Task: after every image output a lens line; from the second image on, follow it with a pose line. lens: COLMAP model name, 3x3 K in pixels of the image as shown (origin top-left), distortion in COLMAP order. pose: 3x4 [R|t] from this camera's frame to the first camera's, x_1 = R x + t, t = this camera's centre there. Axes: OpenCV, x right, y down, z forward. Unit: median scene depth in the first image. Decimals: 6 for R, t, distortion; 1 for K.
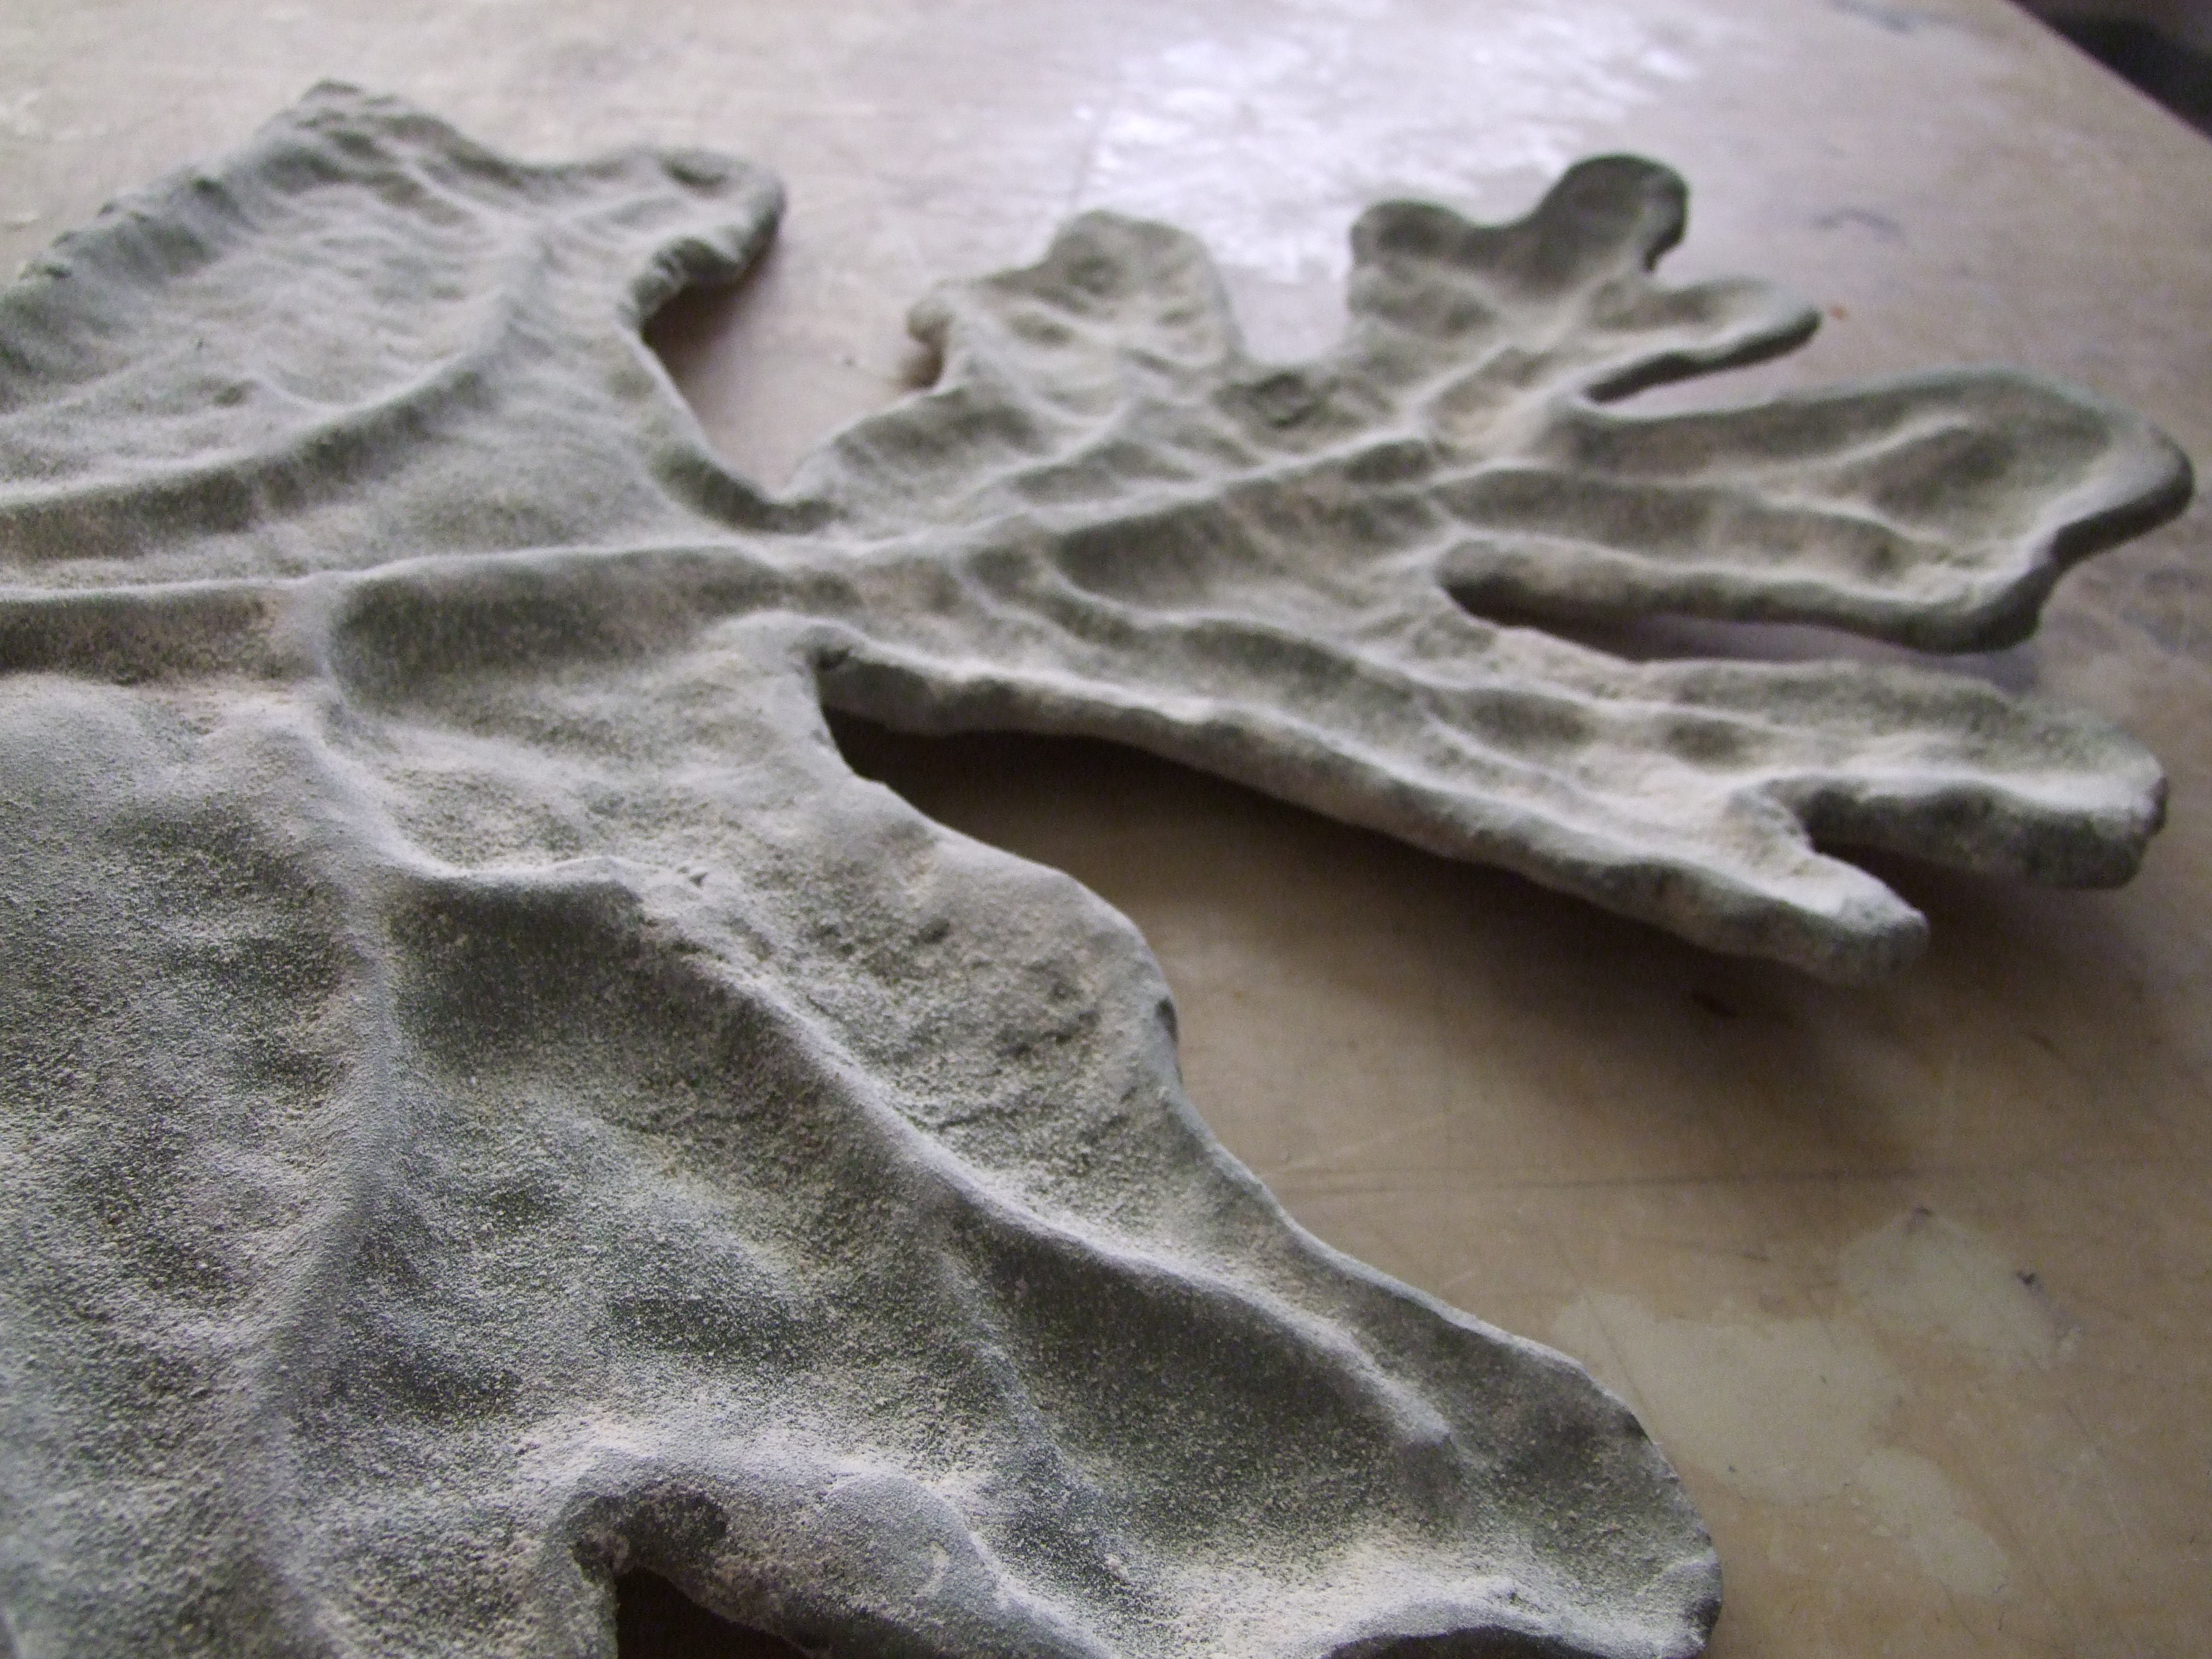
lens RADIAL K [[2167.5, 0, 1106.0], [0, 2167.5, 829.5], [0, 0, 1]] dist [-0.089151, 0.016698]
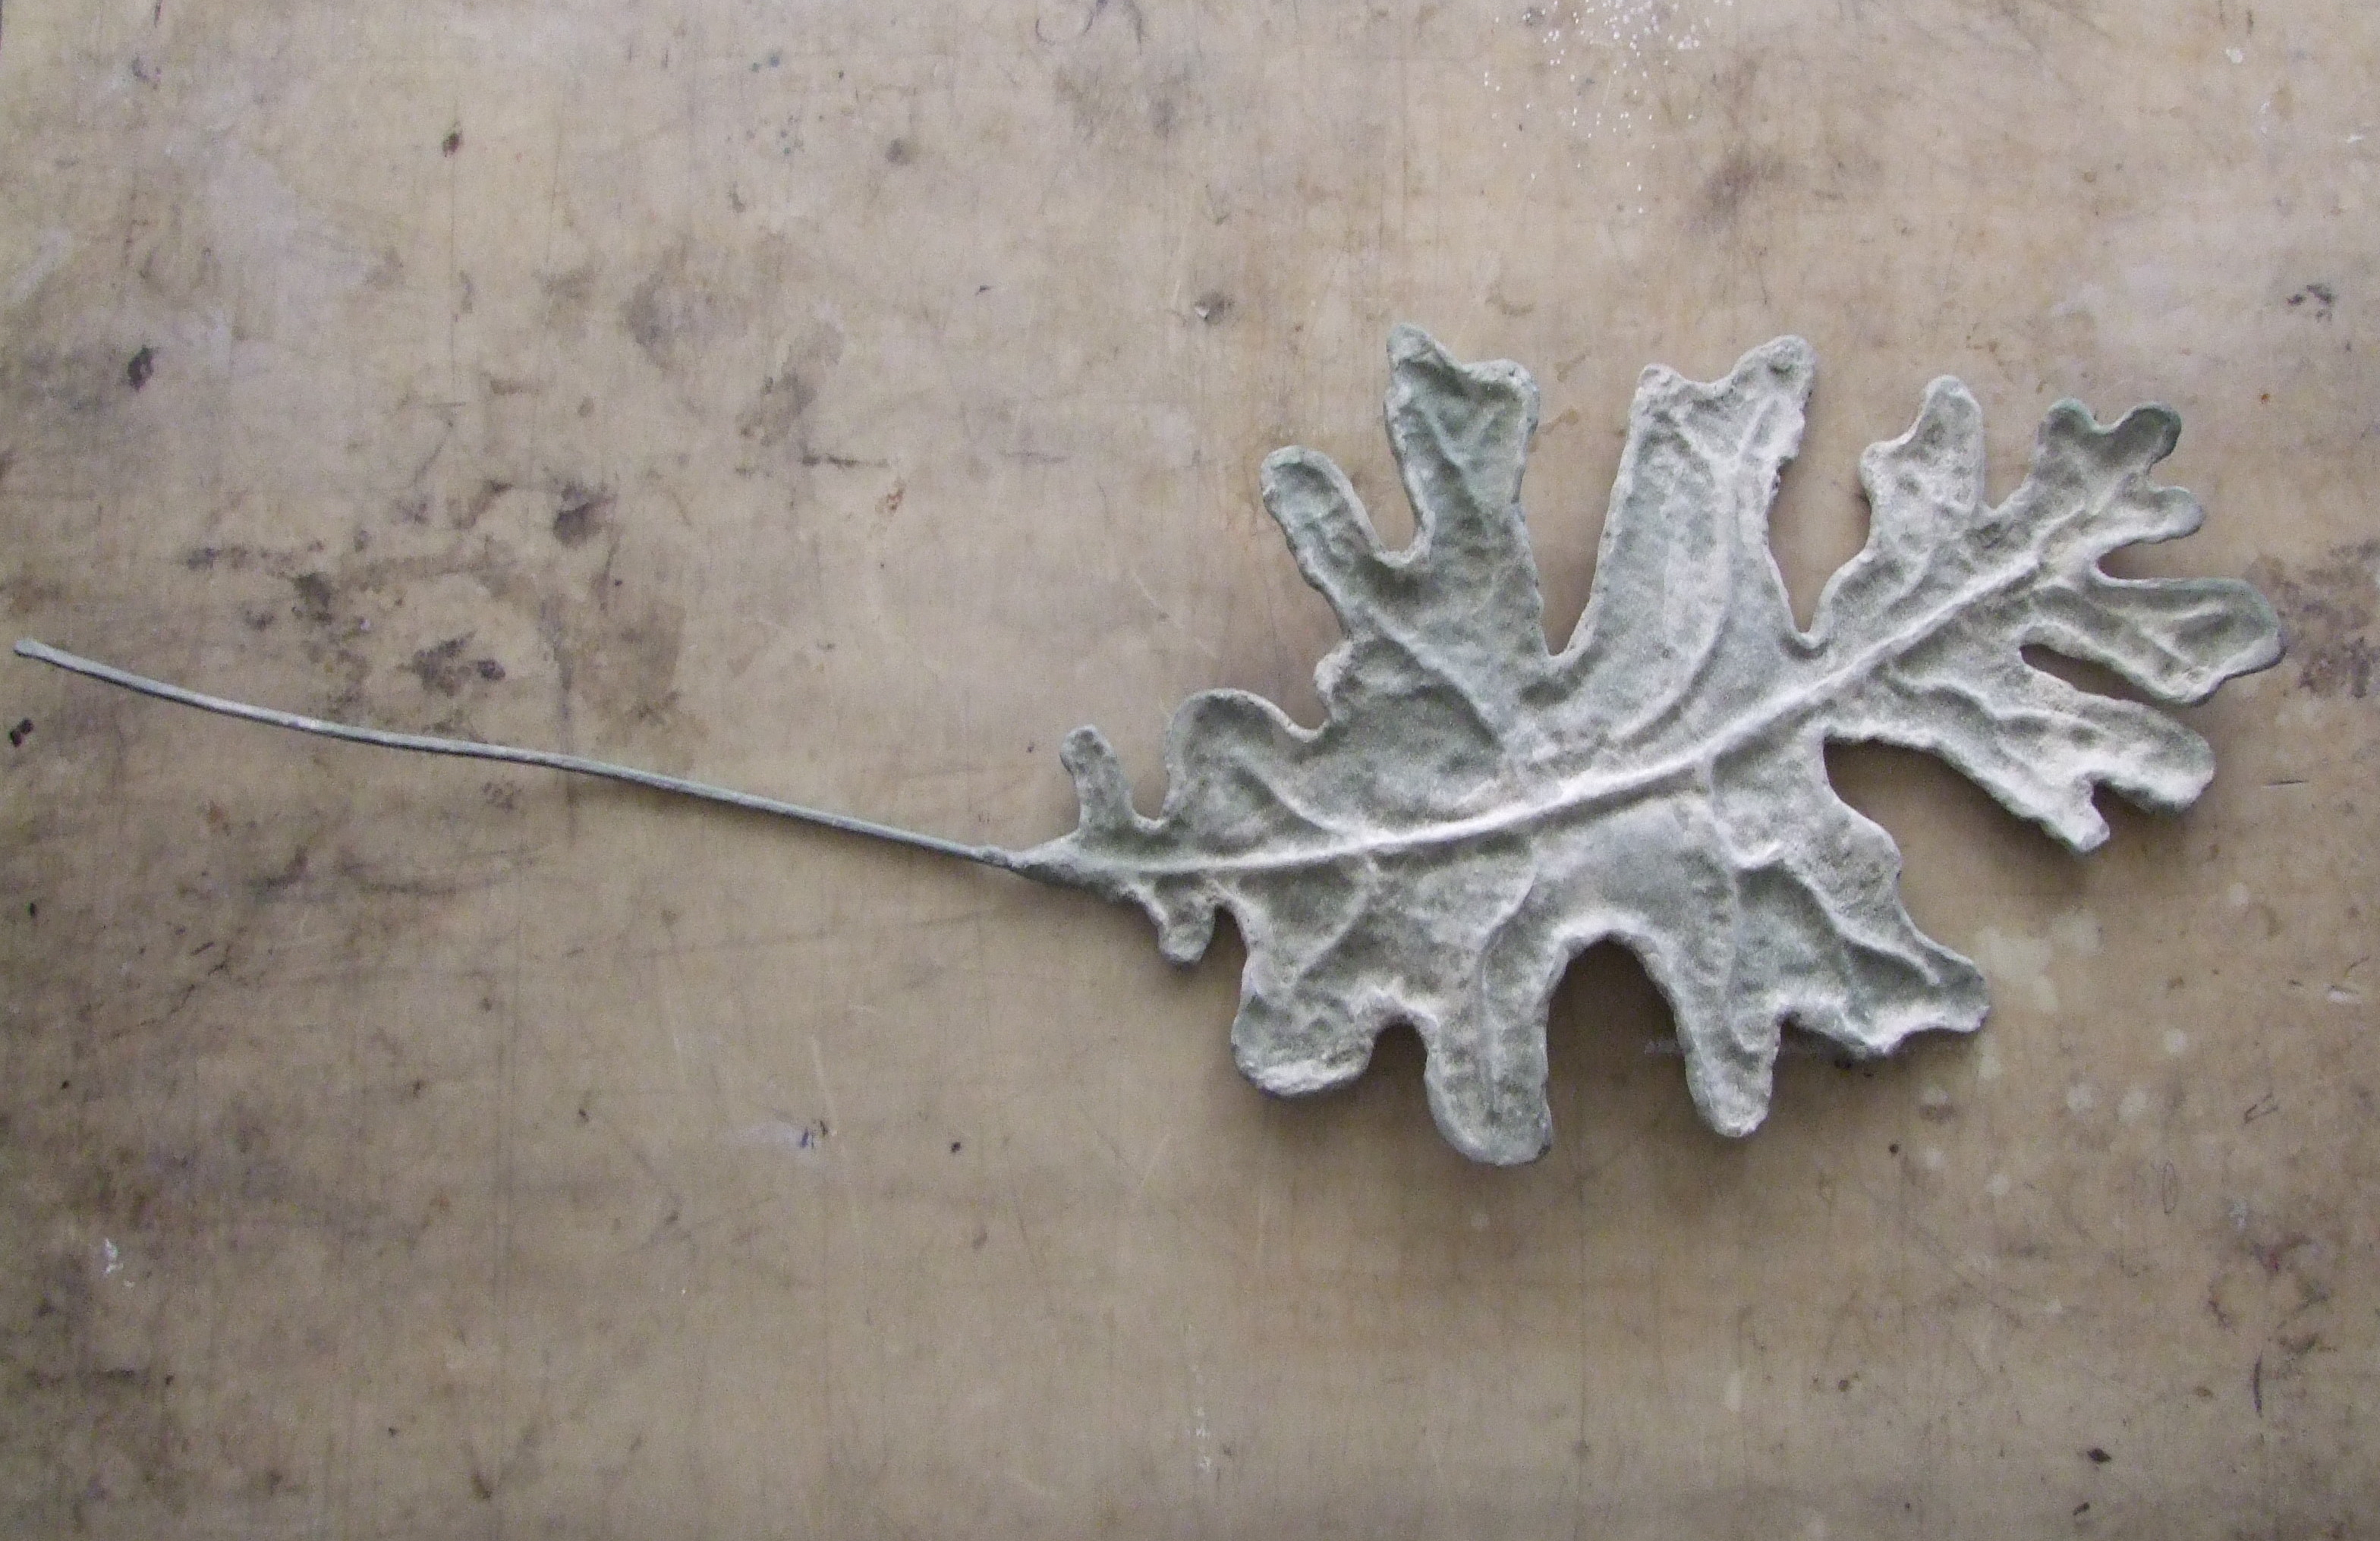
lens RADIAL K [[2400.0, 0, 1362.8], [0, 2400.0, 633.2], [0, 0, 1]] dist [-0.157125, 0.183084]
pose [[0.980721, 0.138800, -0.137551, -0.430590], [-0.007596, 0.730450, 0.682924, -3.466637], [0.195264, -0.668713, 0.717422, -2.266561]]
